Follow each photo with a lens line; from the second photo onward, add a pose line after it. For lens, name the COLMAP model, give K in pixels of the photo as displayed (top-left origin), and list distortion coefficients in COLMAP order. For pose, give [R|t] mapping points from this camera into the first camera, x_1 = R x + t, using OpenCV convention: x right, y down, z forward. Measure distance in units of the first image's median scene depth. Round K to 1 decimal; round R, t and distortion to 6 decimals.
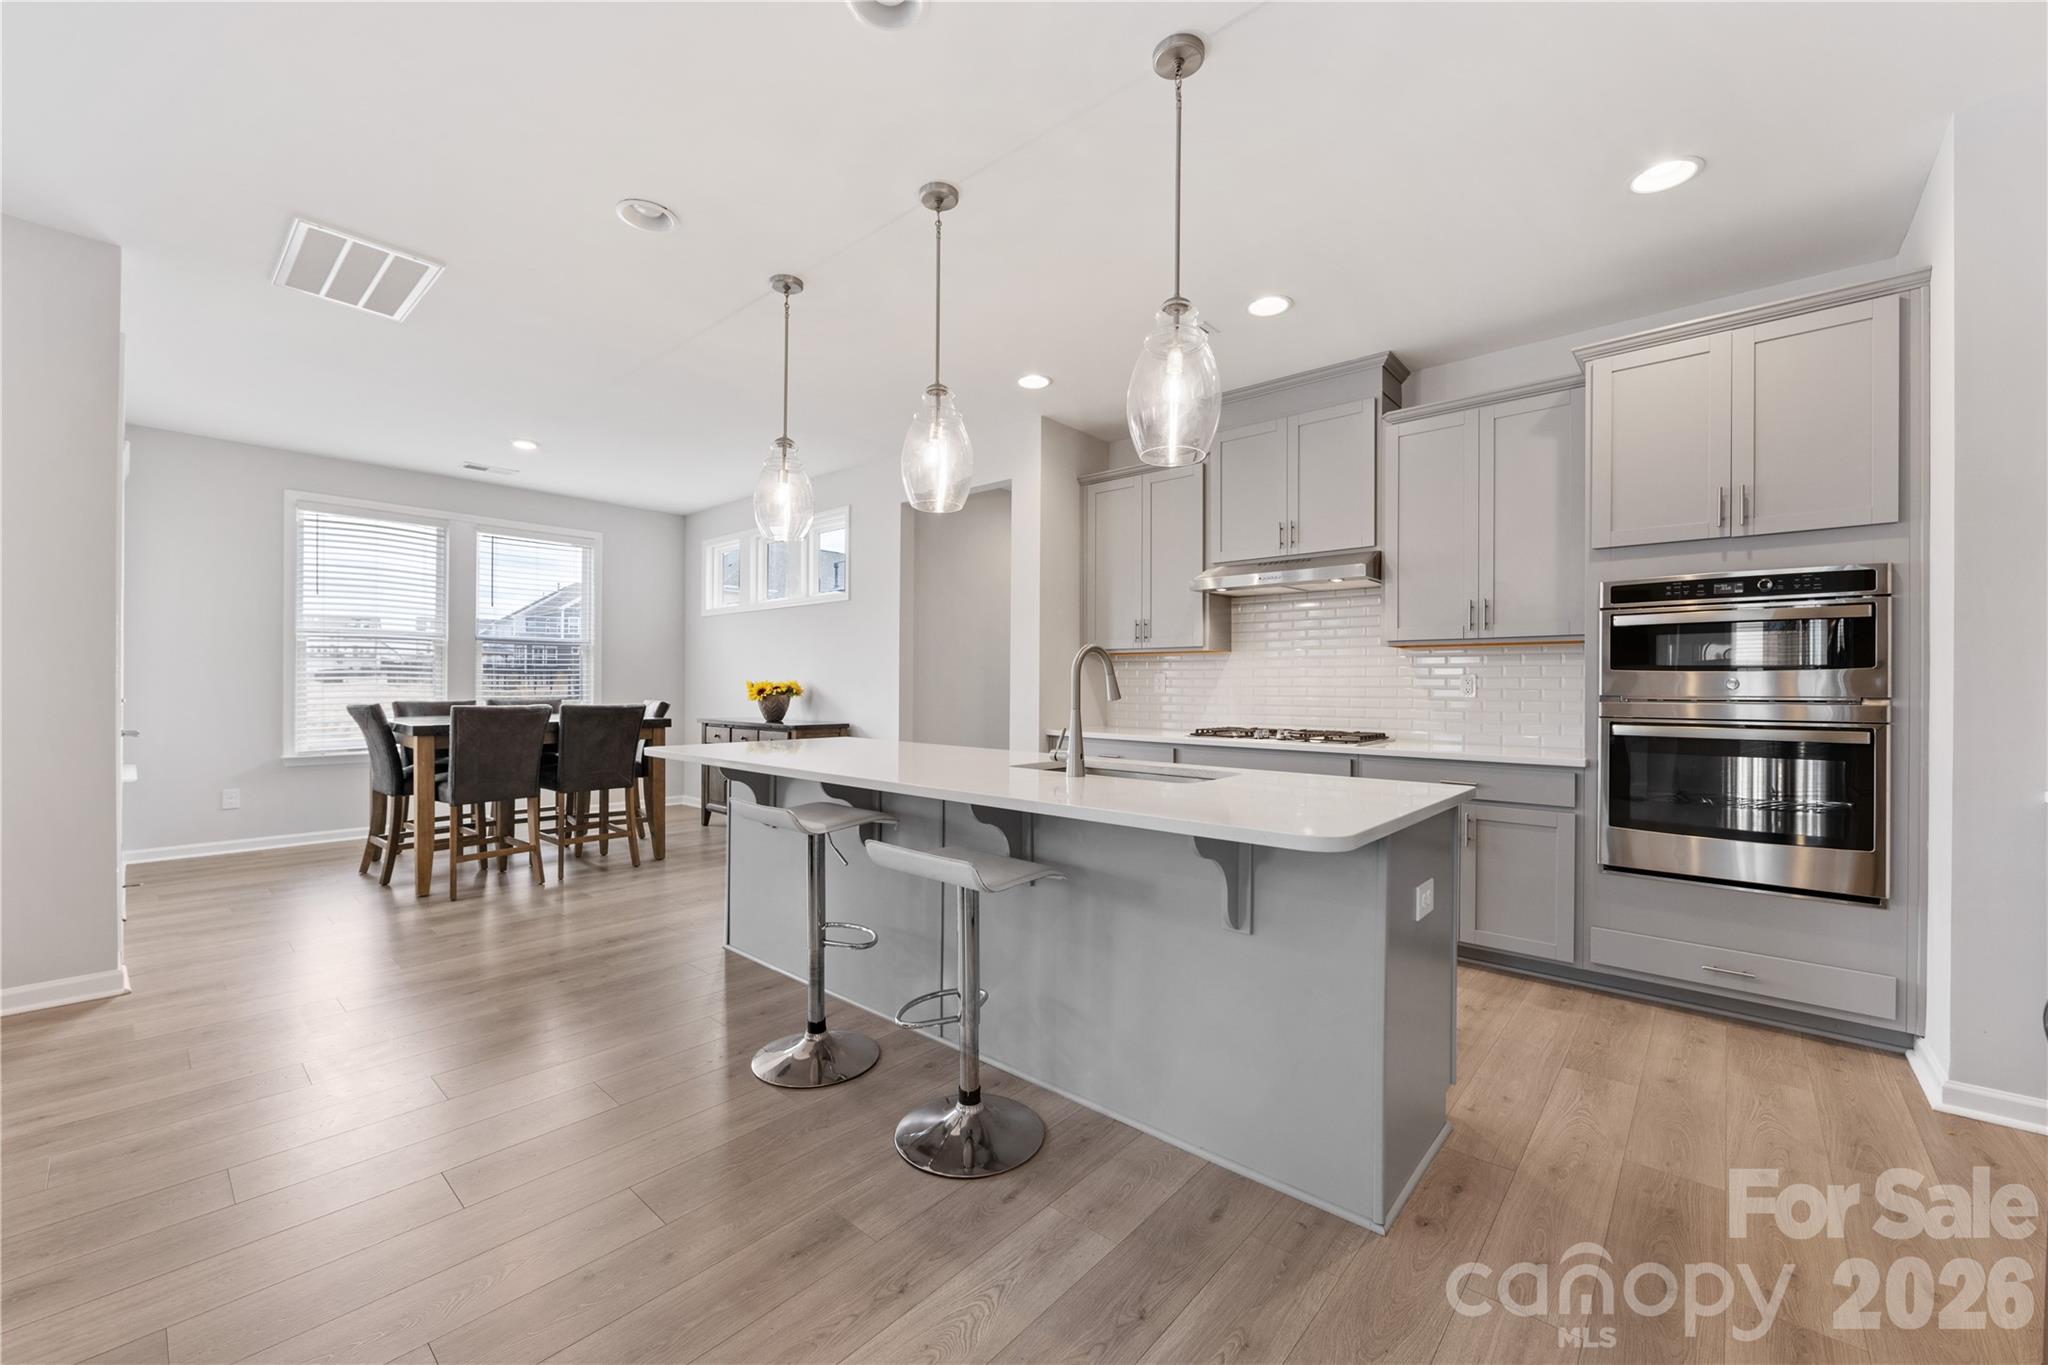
lens RADIAL K [[801.2, 0, 1021.4], [0, 801.2, 687.9], [0, 0, 1]] dist [-0.002372, -0.000229]
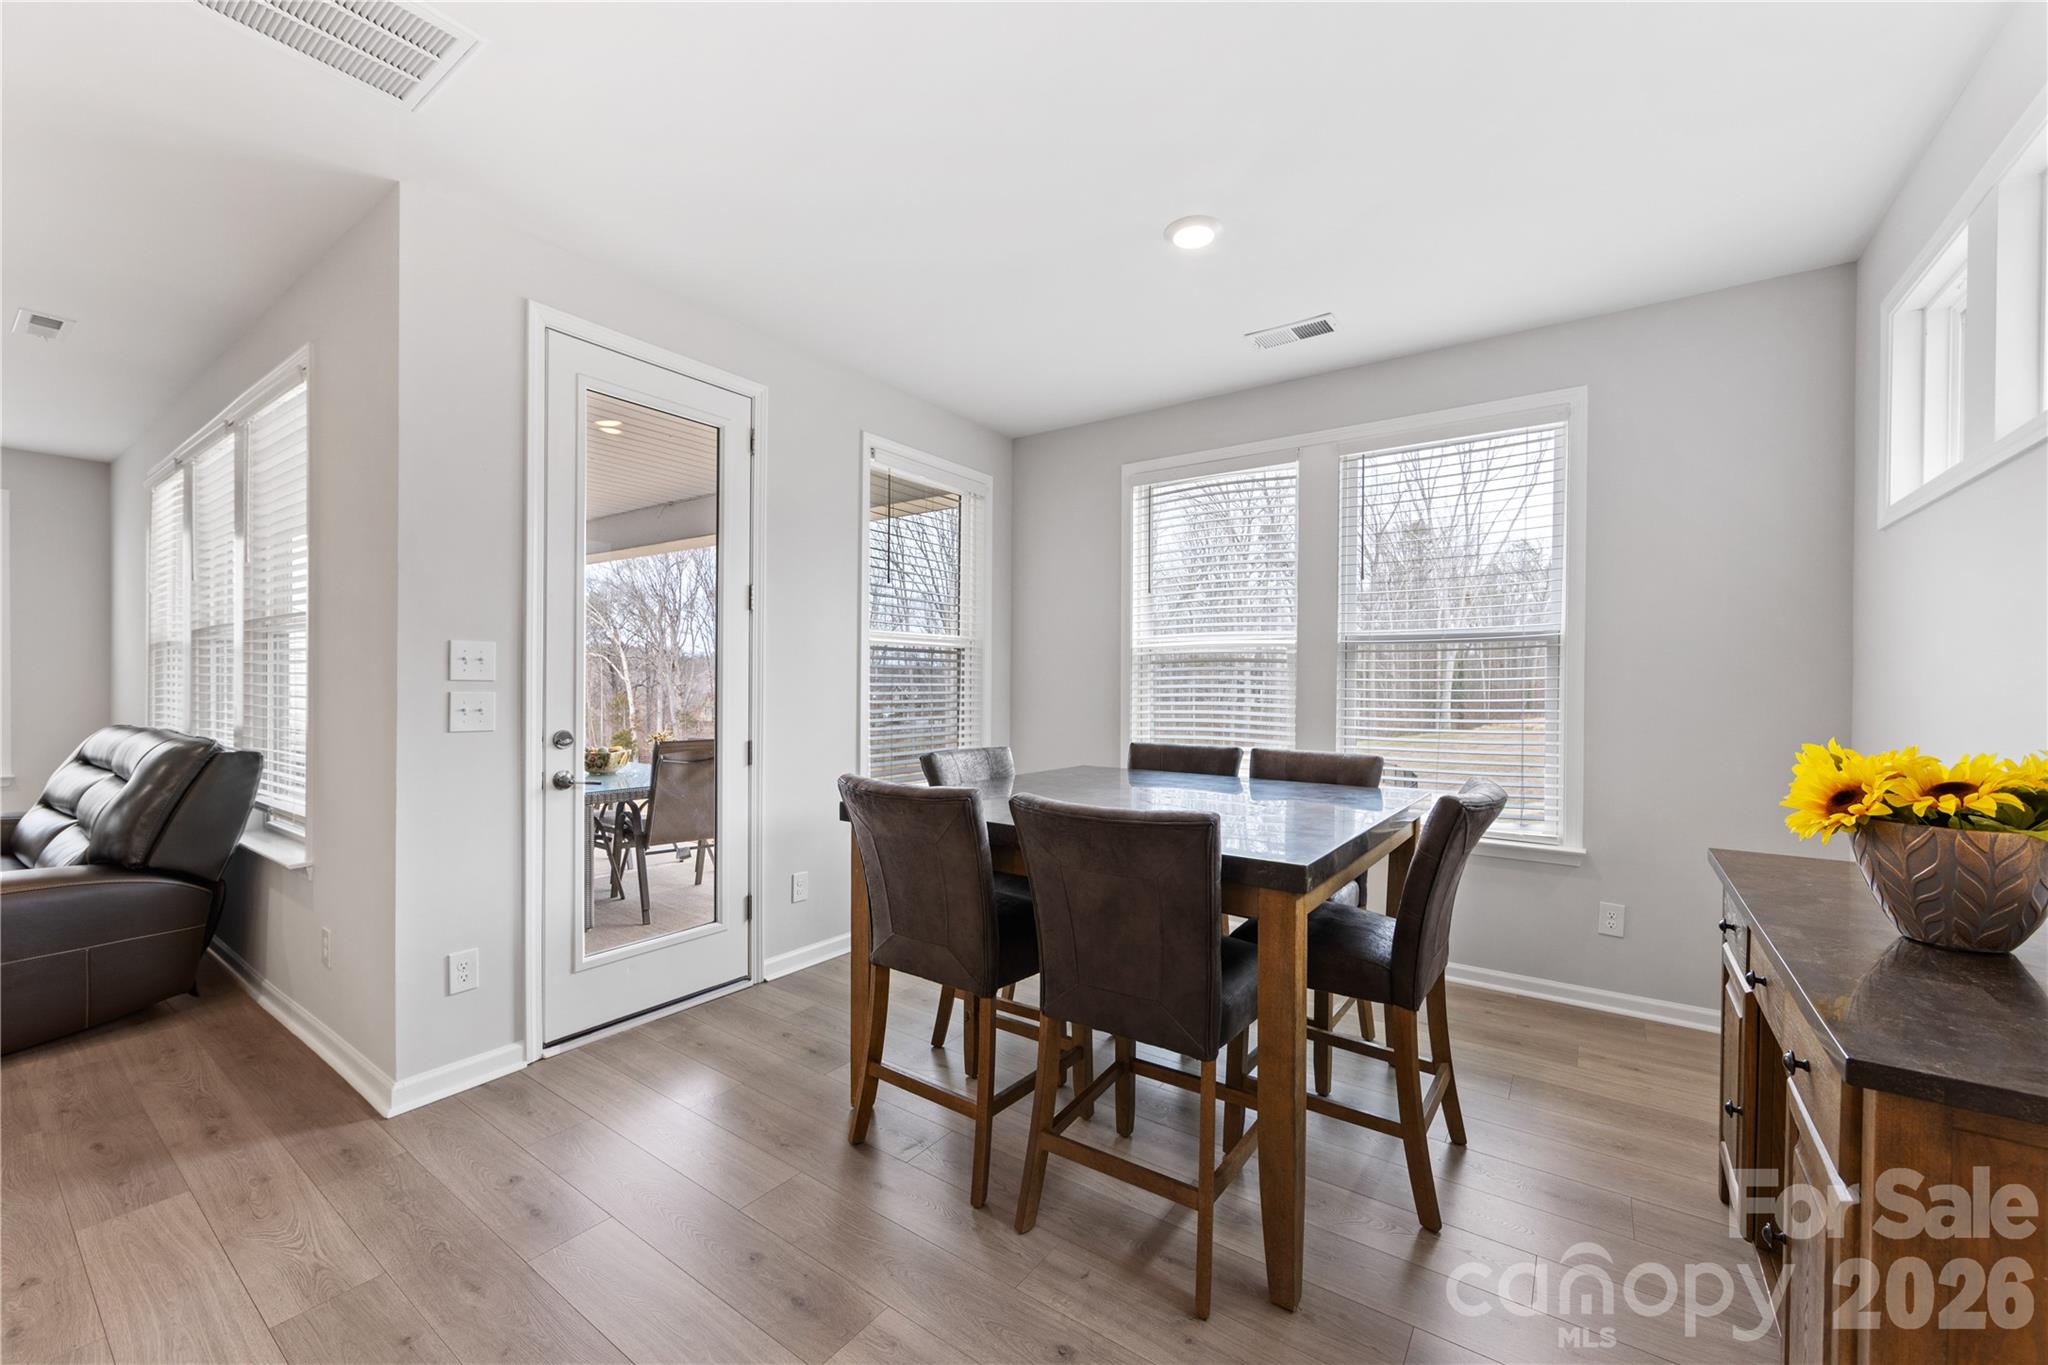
lens RADIAL K [[801.2, 0, 1021.4], [0, 801.2, 687.9], [0, 0, 1]] dist [-0.002372, -0.000229]
pose [[0.105281, 0.002116, -0.994440, -0.198888], [-0.007925, 0.999968, 0.001288, -0.038446], [0.994411, 0.007745, 0.105294, 1.146686]]
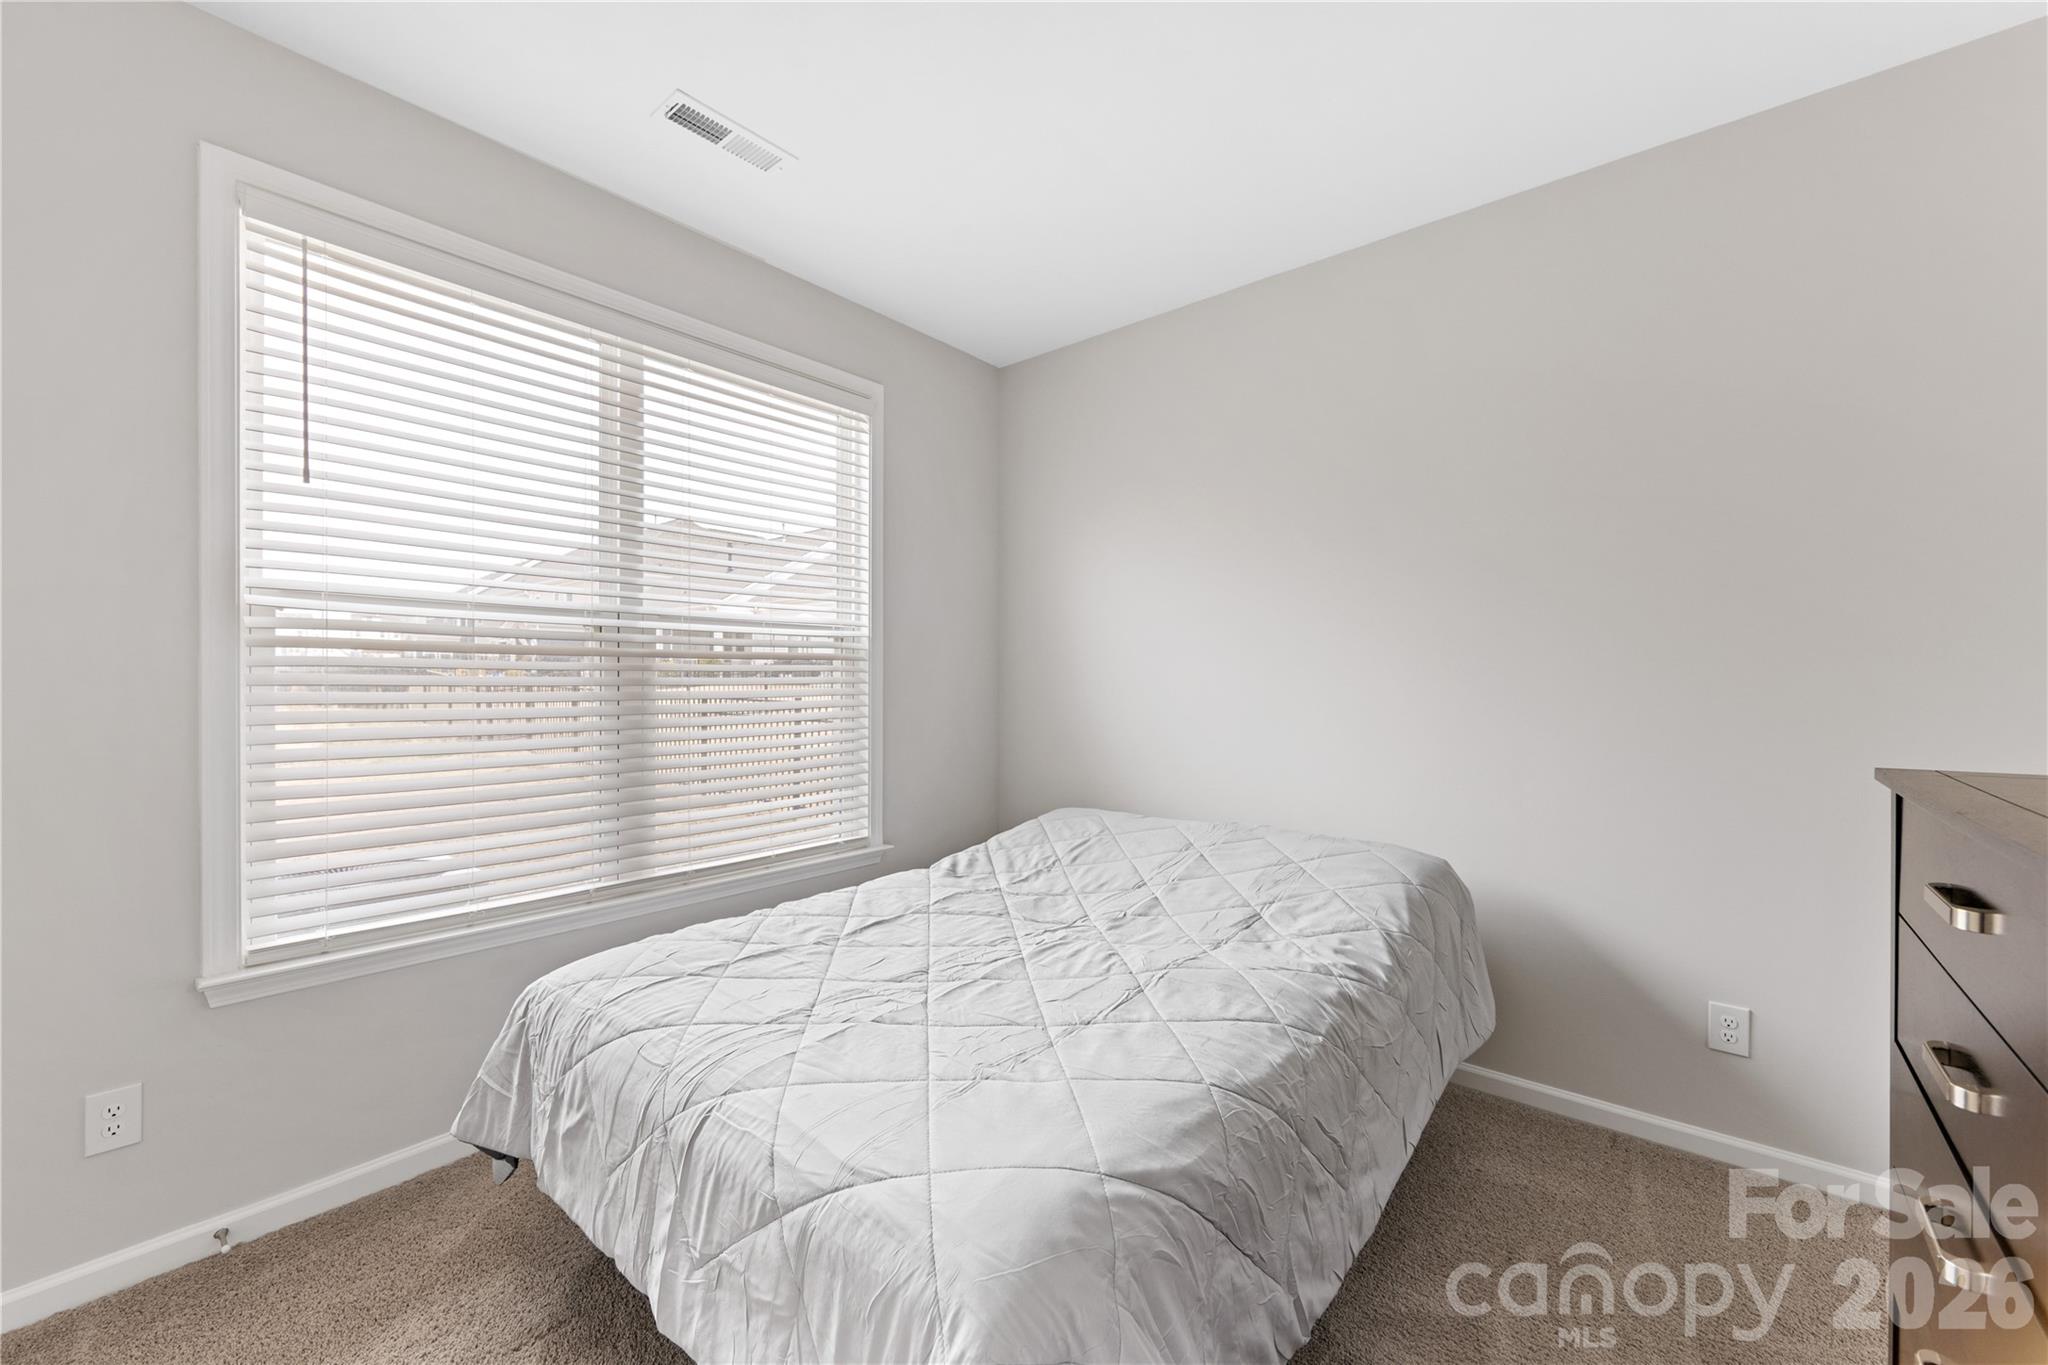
lens RADIAL K [[801.2, 0, 1021.4], [0, 801.2, 687.9], [0, 0, 1]] dist [-0.002372, -0.000229]
pose [[0.999548, -0.016599, 0.025076, -0.847326], [0.016887, 0.999793, -0.011334, -0.027304], [-0.024883, 0.011752, 0.999621, 0.944452]]
